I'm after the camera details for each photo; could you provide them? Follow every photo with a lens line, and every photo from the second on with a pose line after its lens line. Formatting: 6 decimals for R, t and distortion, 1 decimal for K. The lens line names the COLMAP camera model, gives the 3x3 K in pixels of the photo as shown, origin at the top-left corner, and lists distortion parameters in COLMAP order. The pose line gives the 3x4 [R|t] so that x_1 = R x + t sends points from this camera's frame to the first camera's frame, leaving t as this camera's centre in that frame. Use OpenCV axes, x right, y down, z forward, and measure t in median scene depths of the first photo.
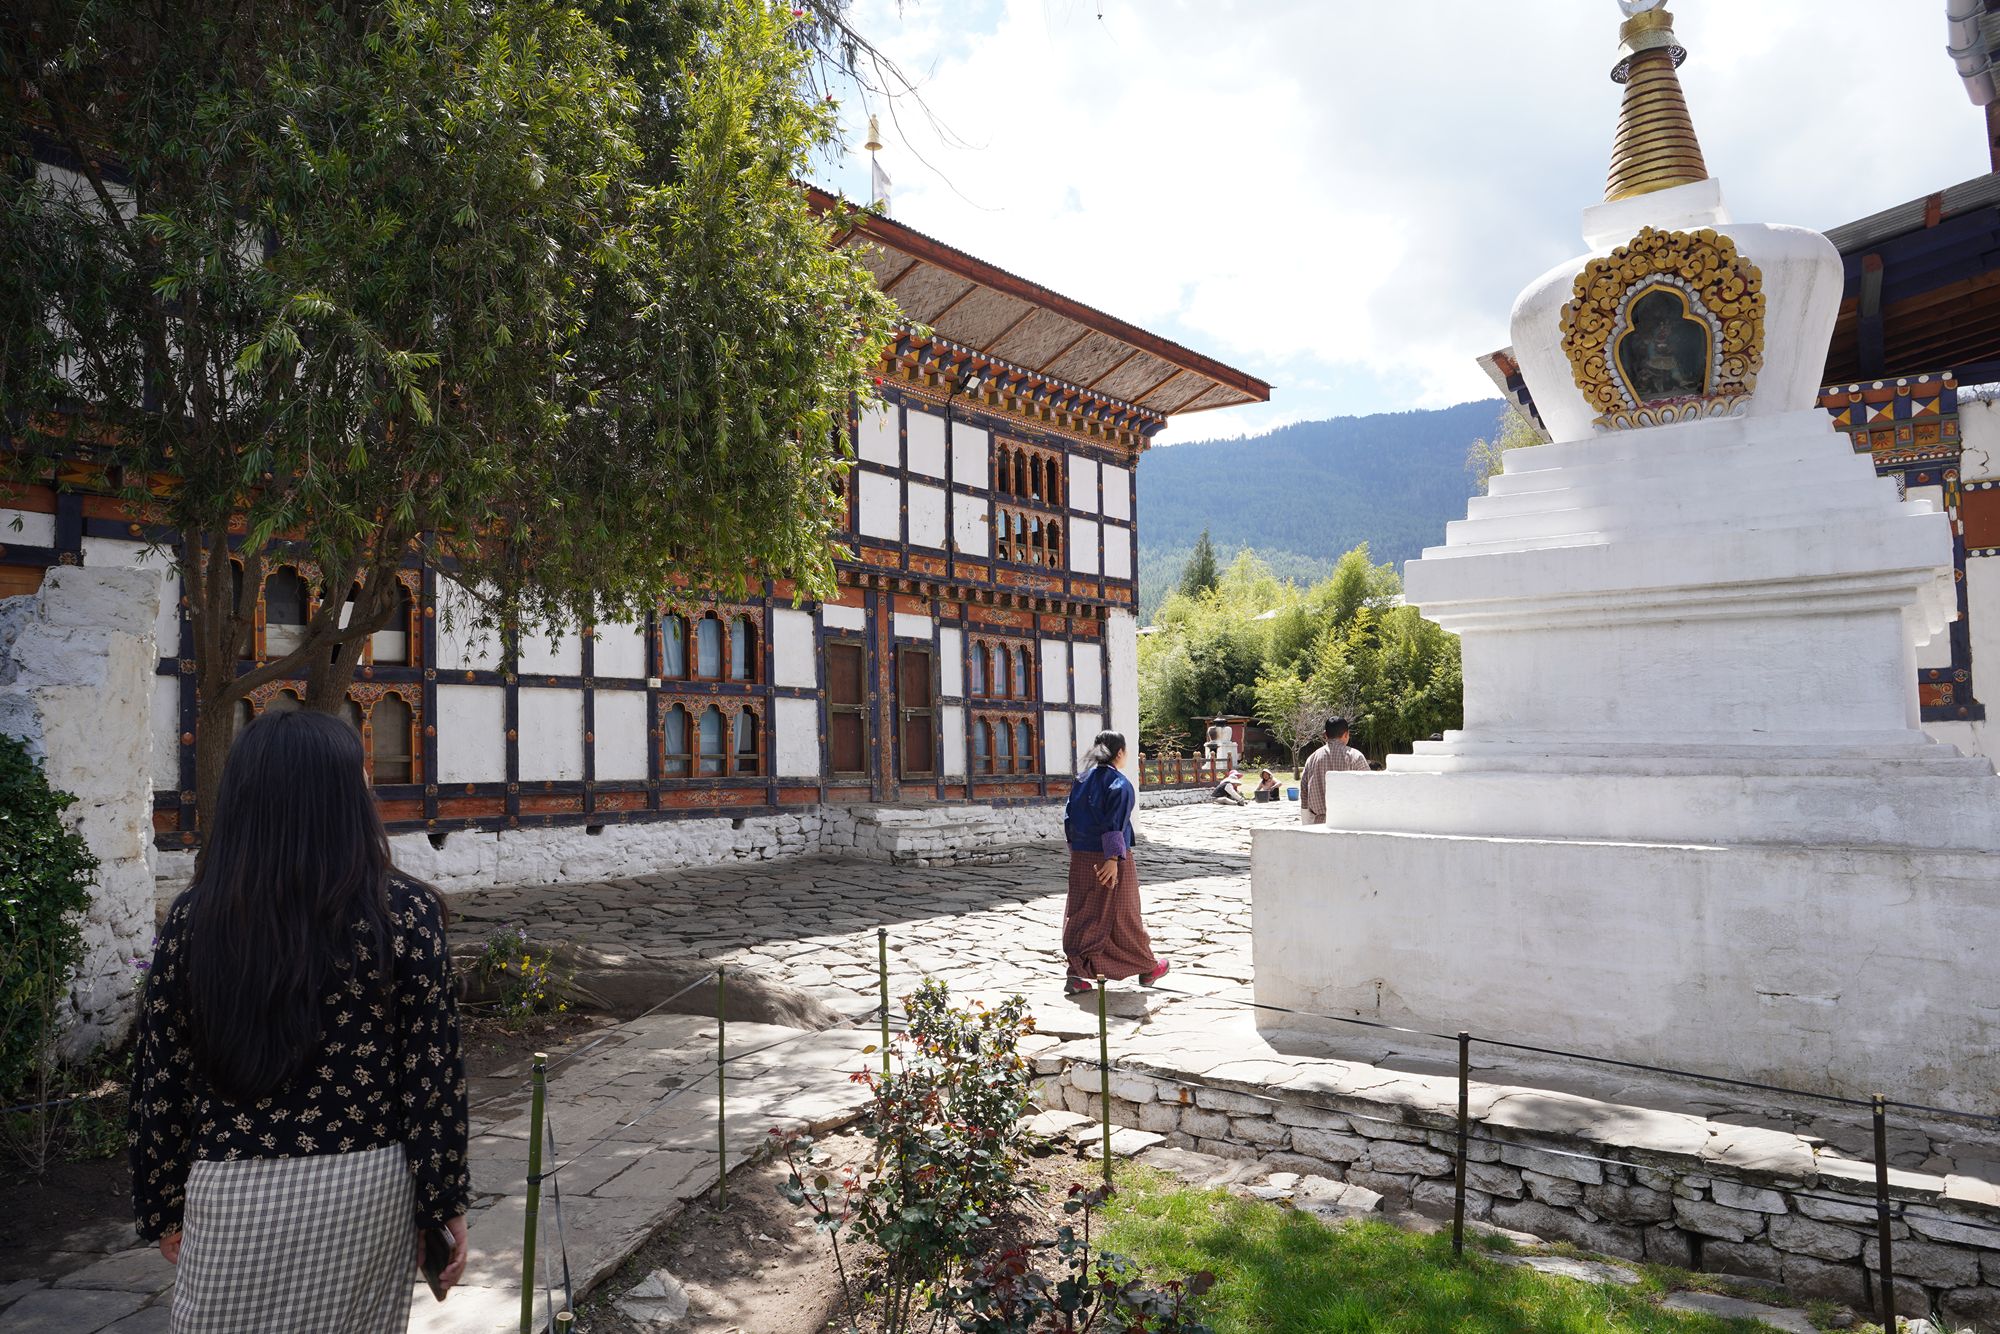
lens RADIAL K [[1345.9, 0, 996.6], [0, 1345.9, 666.4], [0, 0, 1]] dist [-0.022357, 0.032070]
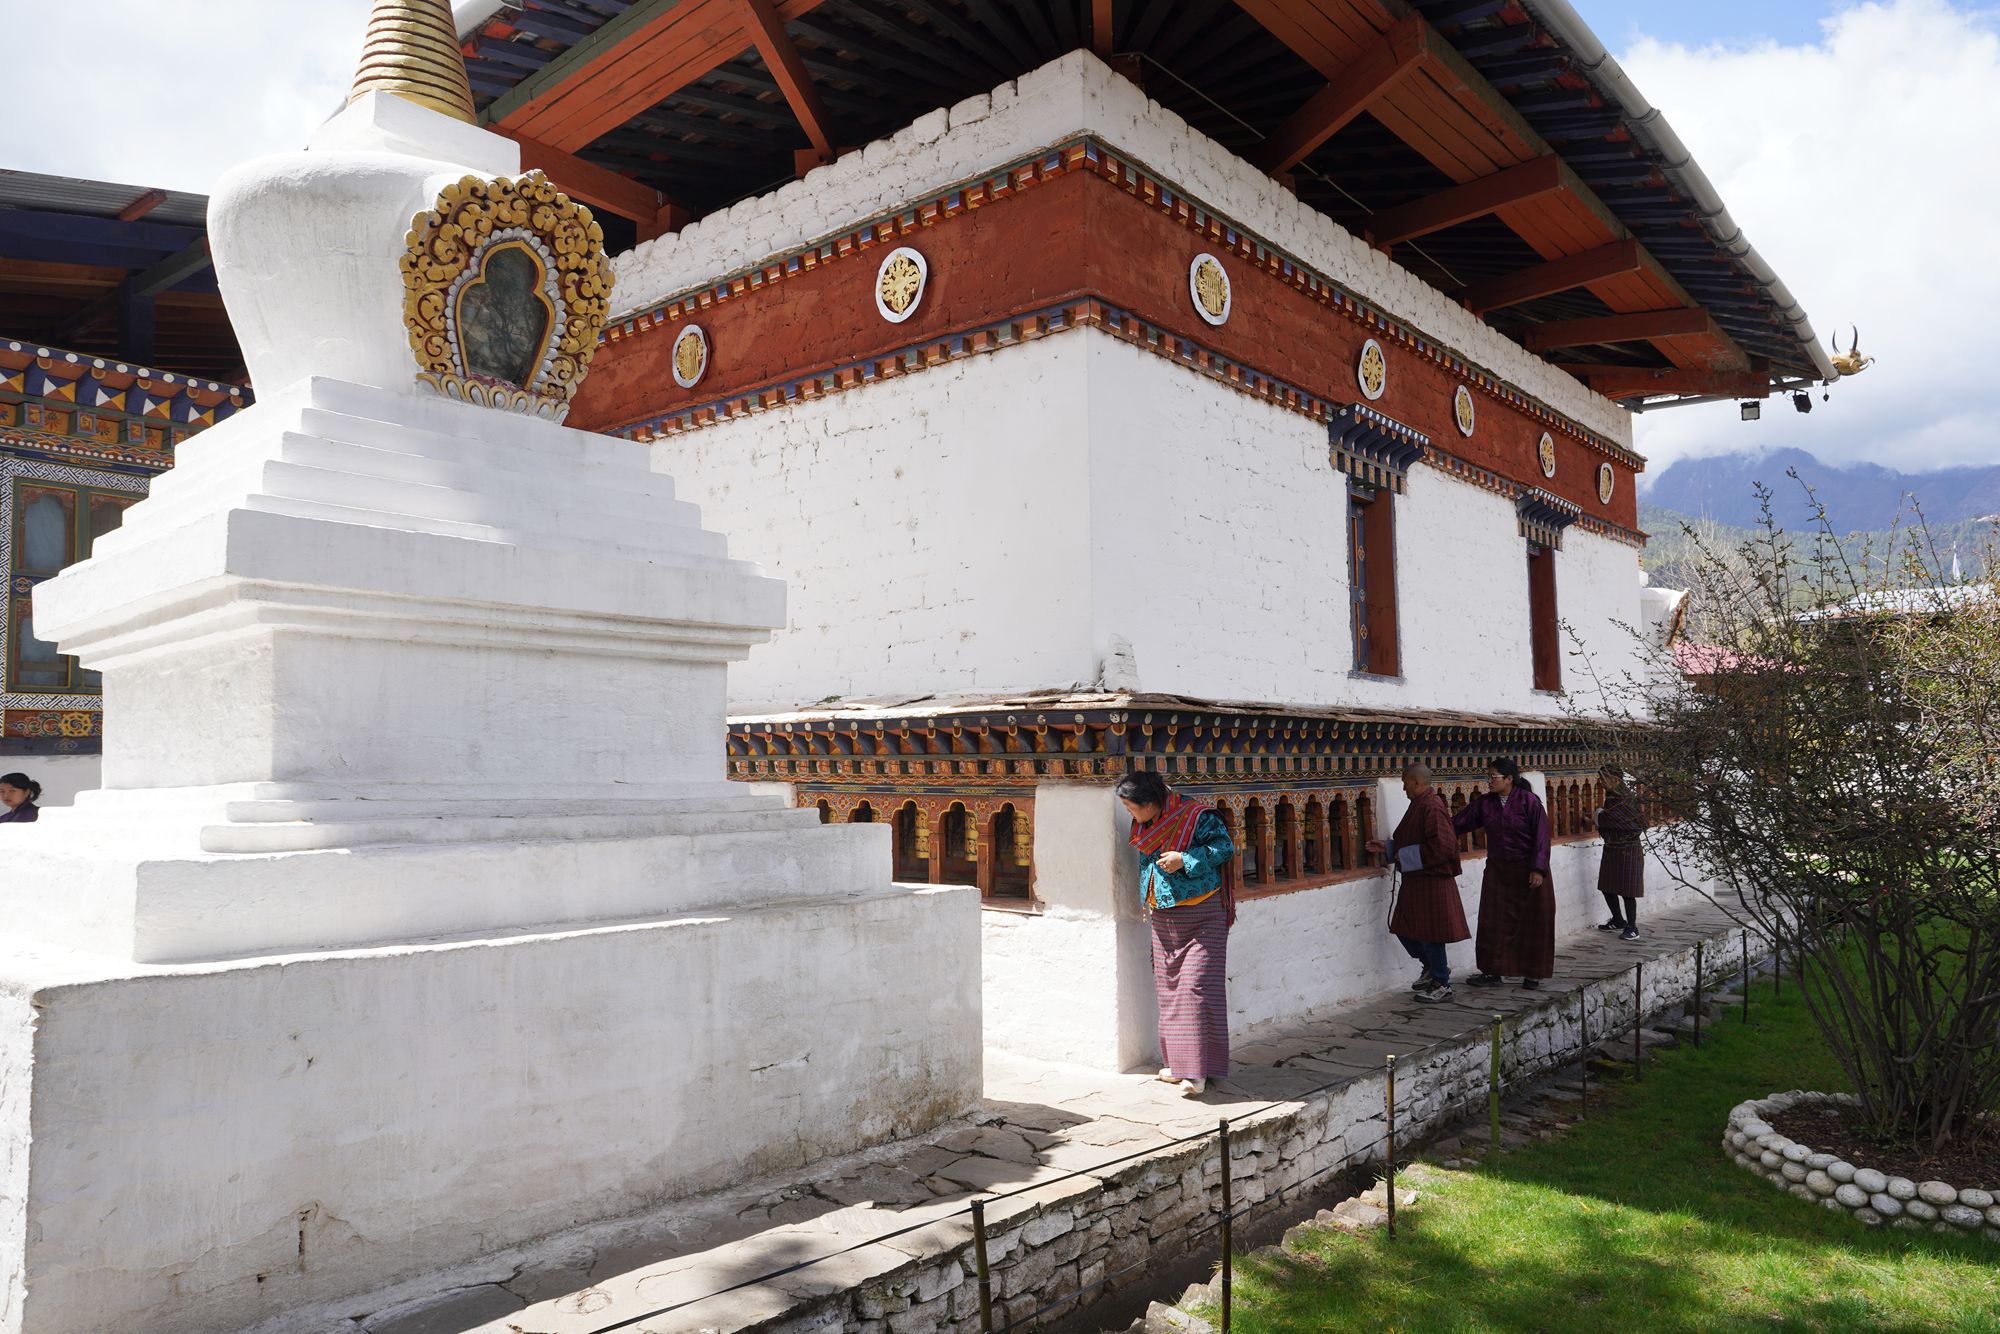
lens RADIAL K [[1333.2, 0, 988.8], [0, 1333.2, 665.7], [0, 0, 1]] dist [-0.024930, 0.031472]
pose [[0.066250, 0.074375, 0.995027, -0.315456], [-0.062799, 0.995552, -0.070233, 0.017268], [-0.995825, -0.057834, 0.070626, 0.703226]]
